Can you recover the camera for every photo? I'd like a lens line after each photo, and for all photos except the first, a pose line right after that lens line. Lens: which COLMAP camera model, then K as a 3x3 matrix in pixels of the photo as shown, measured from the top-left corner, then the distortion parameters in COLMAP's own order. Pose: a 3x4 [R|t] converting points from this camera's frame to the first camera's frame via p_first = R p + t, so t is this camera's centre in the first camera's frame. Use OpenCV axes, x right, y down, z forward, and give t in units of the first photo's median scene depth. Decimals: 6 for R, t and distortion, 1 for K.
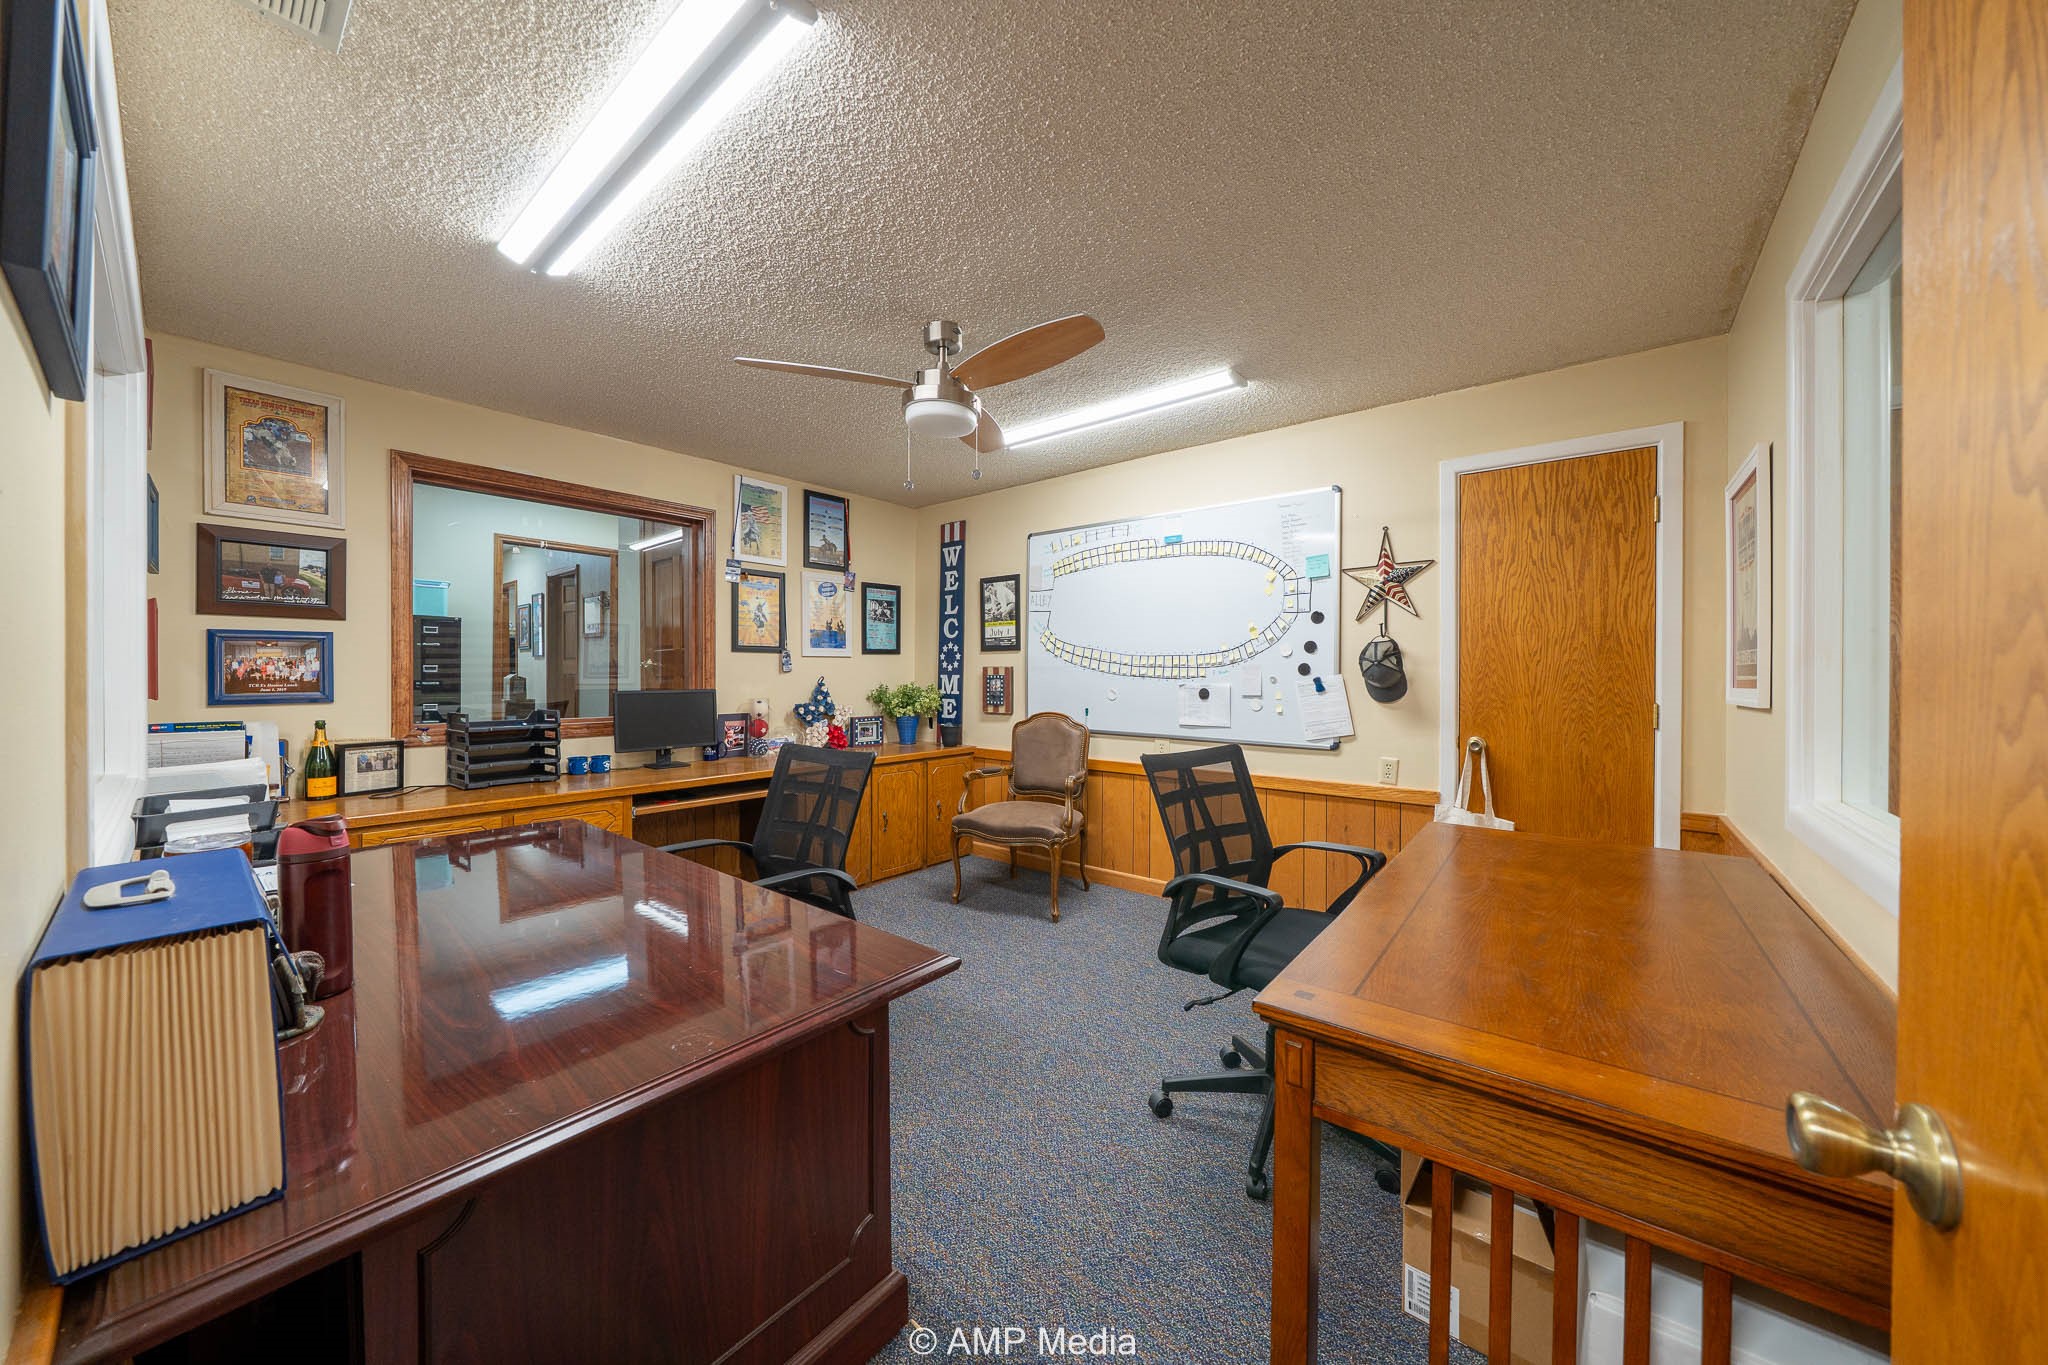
lens RADIAL K [[700.4, 0, 1027.4], [0, 700.4, 713.8], [0, 0, 1]] dist [-0.009859, -0.001030]
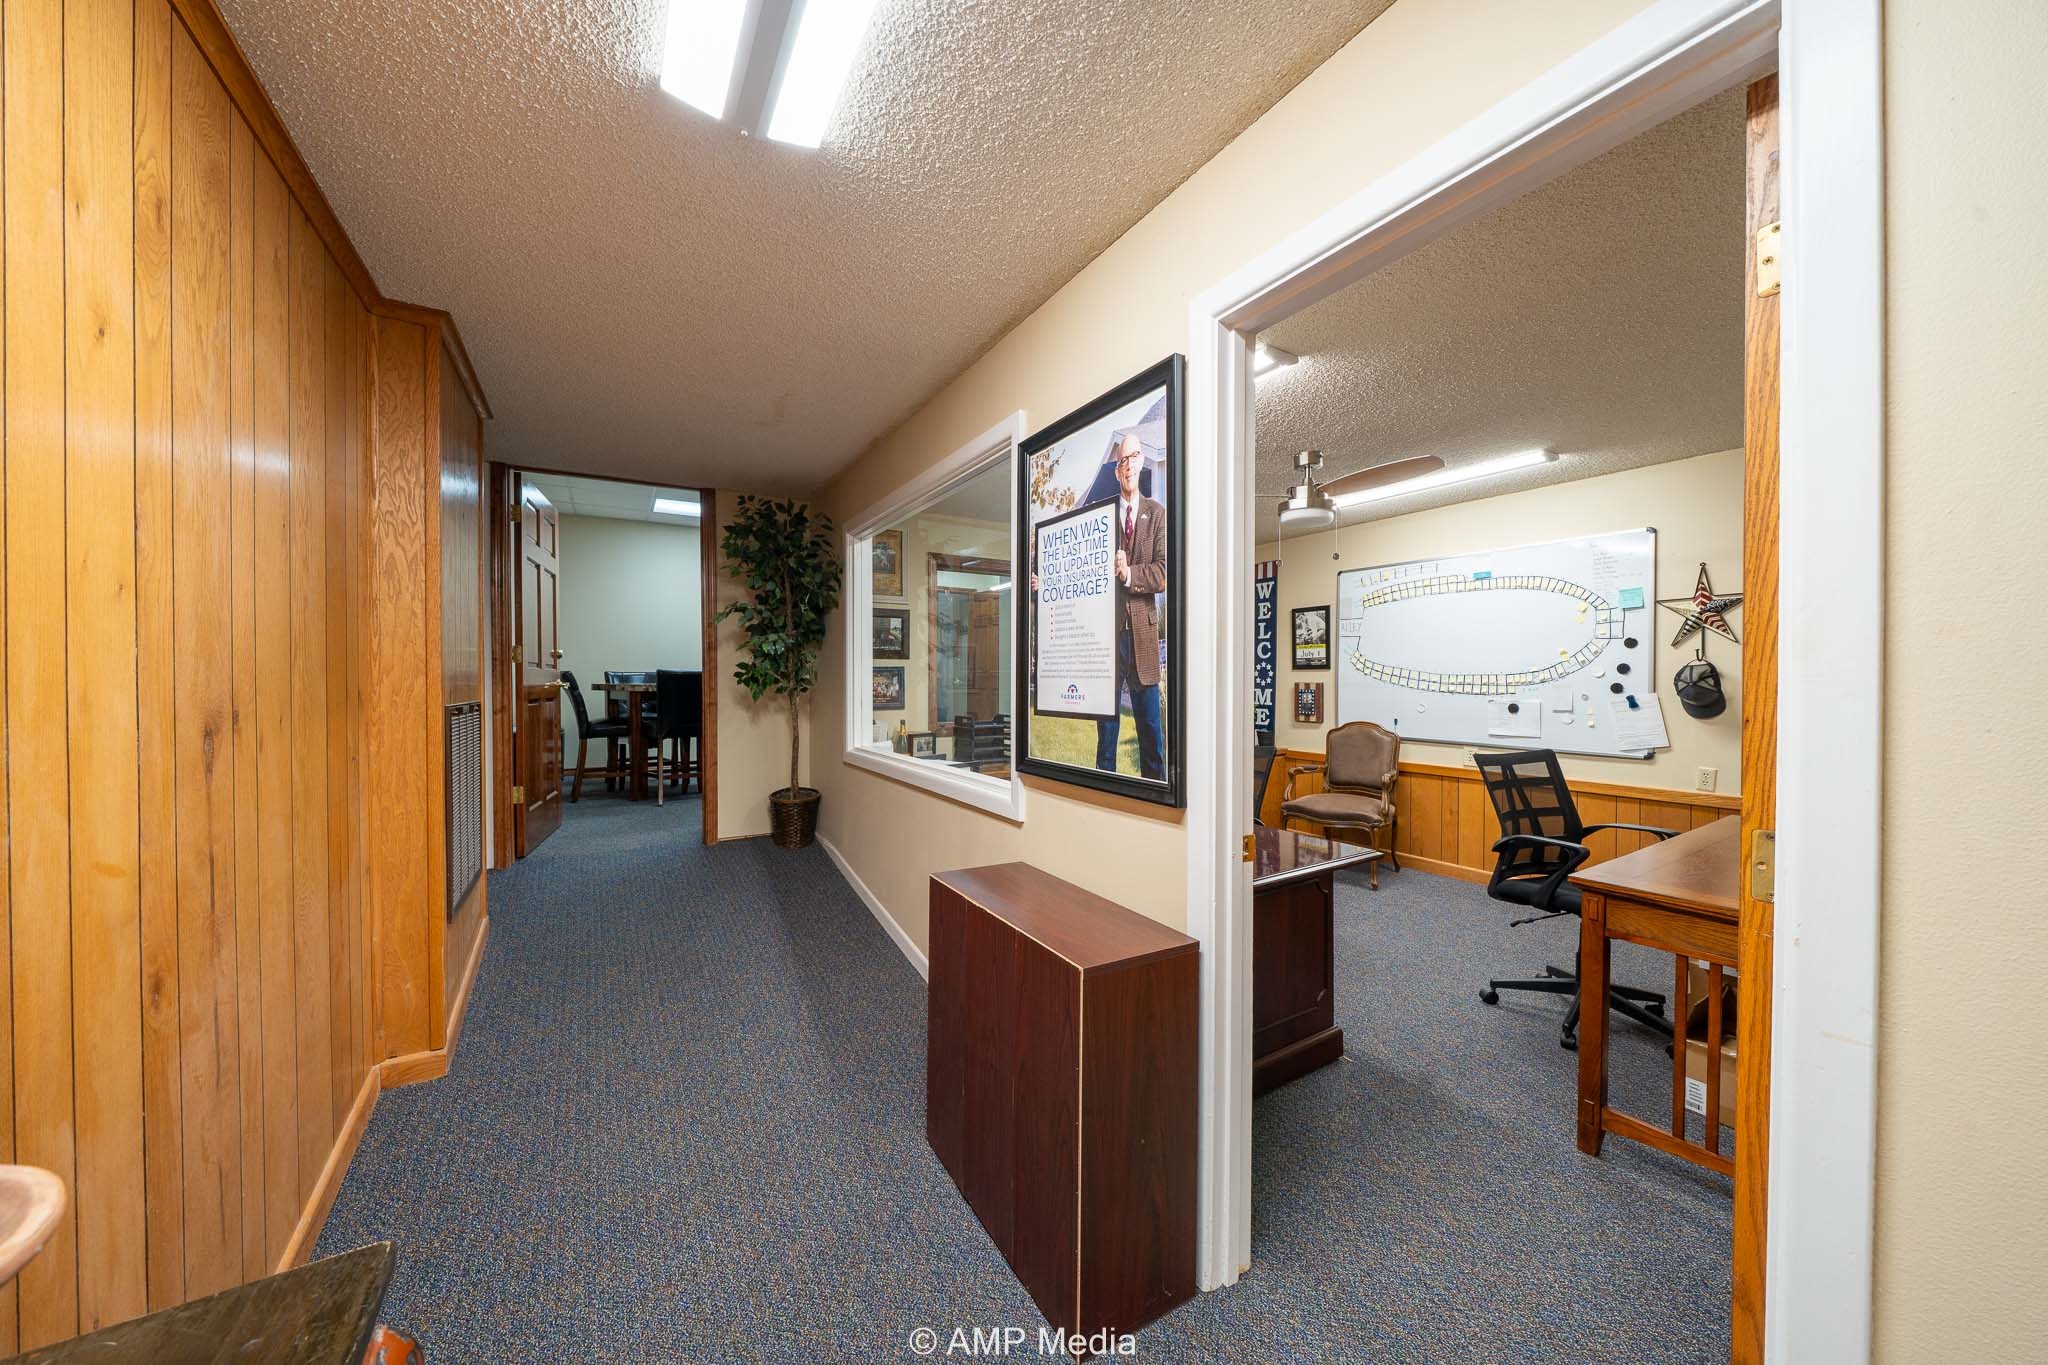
lens RADIAL K [[700.4, 0, 1024.6], [0, 700.4, 702.6], [0, 0, 1]] dist [-0.009859, -0.001030]
pose [[0.941628, 0.008397, -0.336550, -0.131307], [-0.015693, 0.999697, -0.018966, -0.003368], [0.336288, 0.023141, 0.941475, -0.388721]]
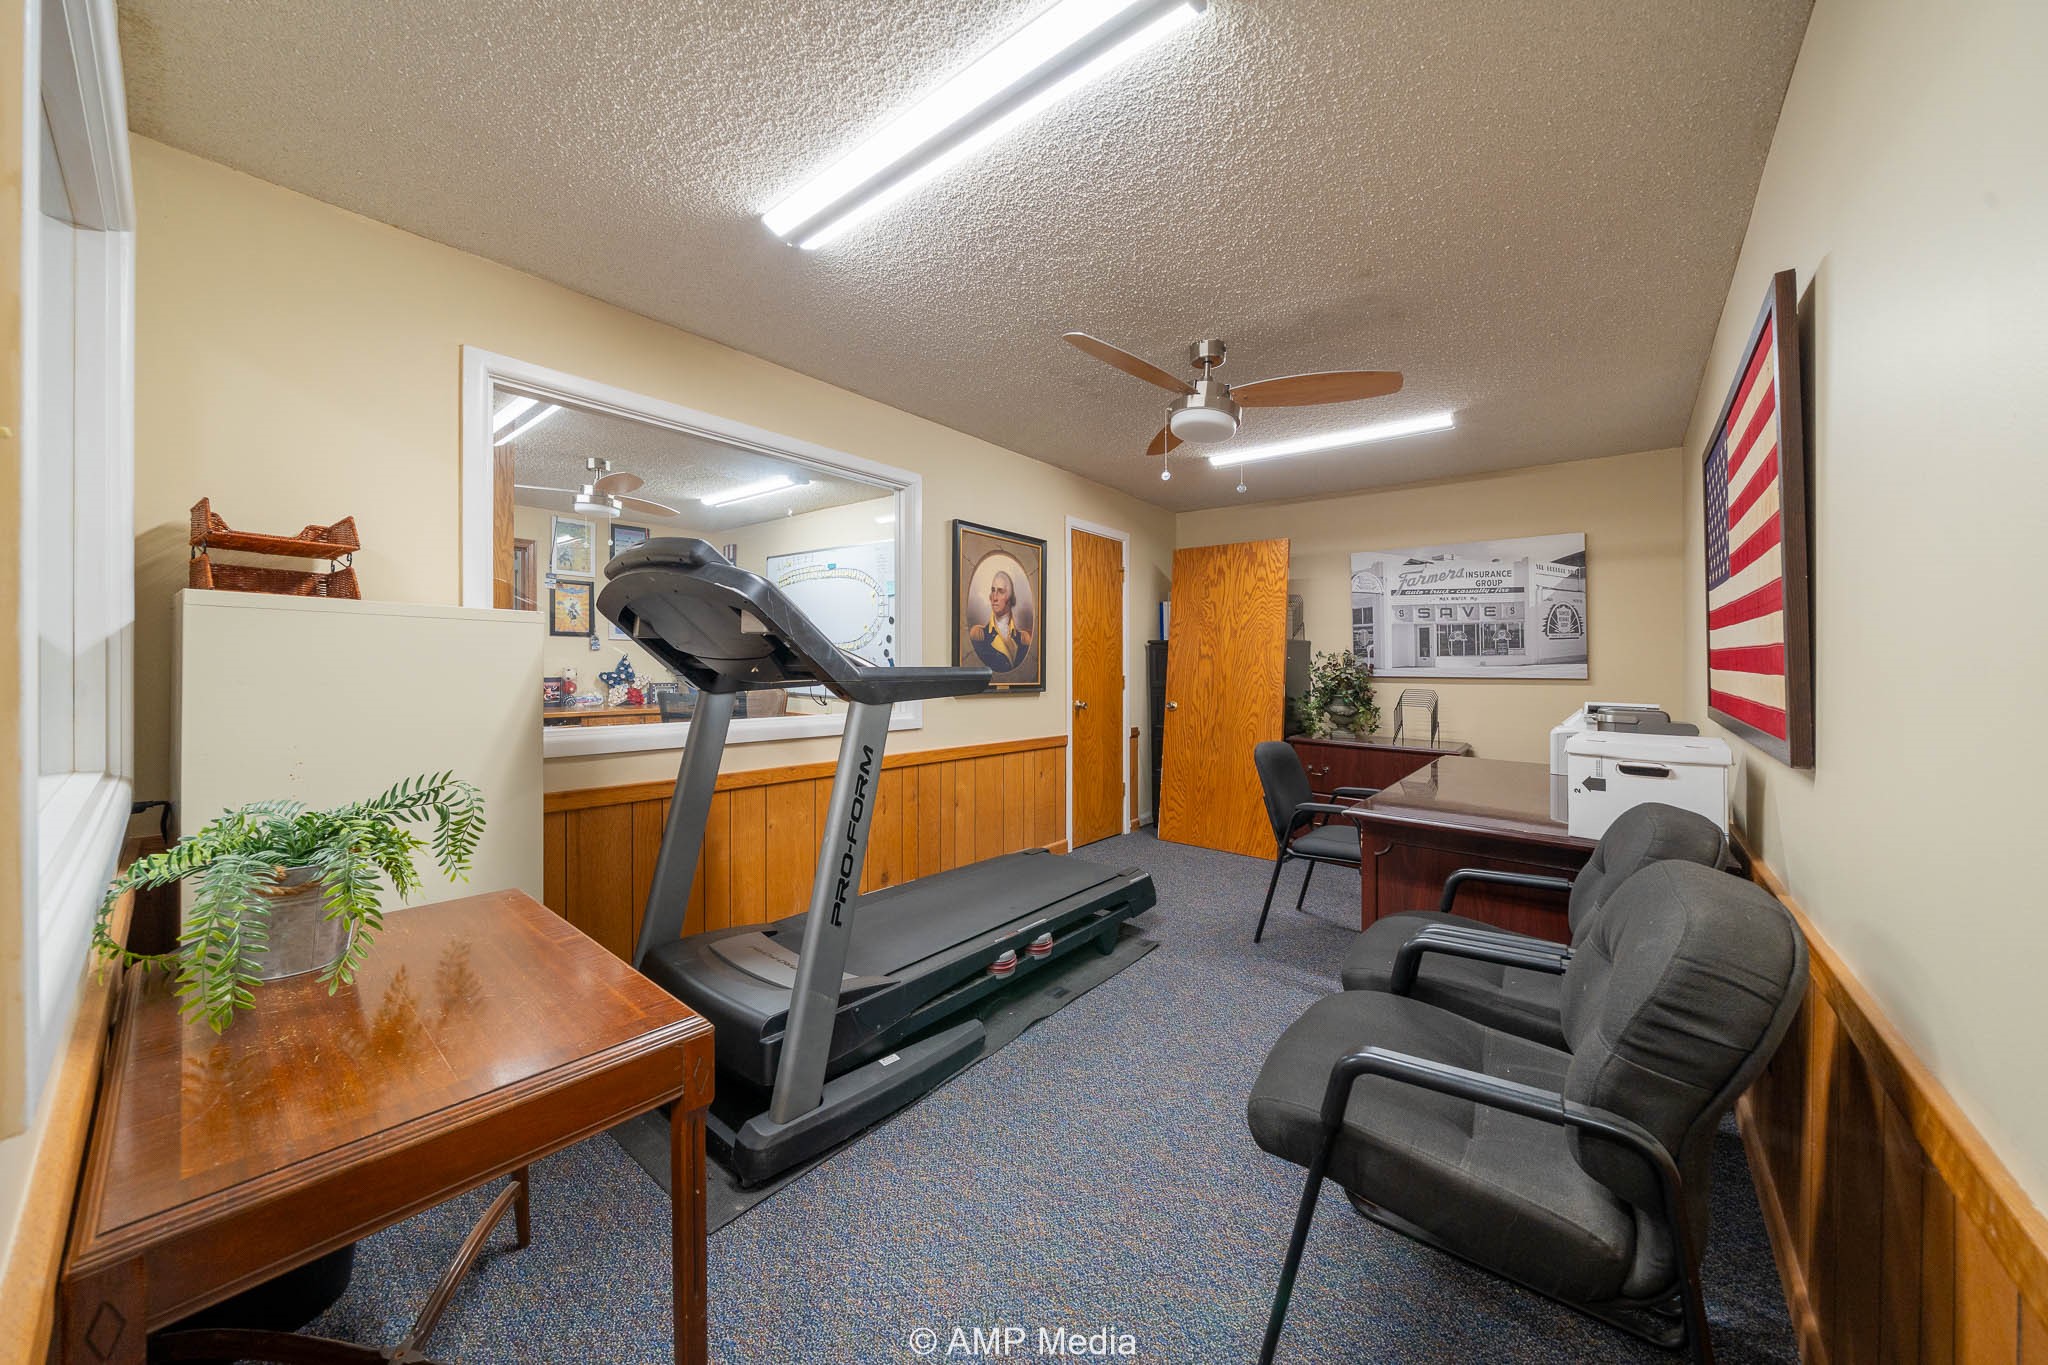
lens RADIAL K [[700.4, 0, 1037.9], [0, 700.4, 673.5], [0, 0, 1]] dist [-0.009859, -0.001030]
pose [[0.999873, 0.015921, 0.000354, 0.735745], [-0.015897, 0.999187, -0.037053, 0.035661], [-0.000944, 0.037042, 0.999313, -0.565666]]
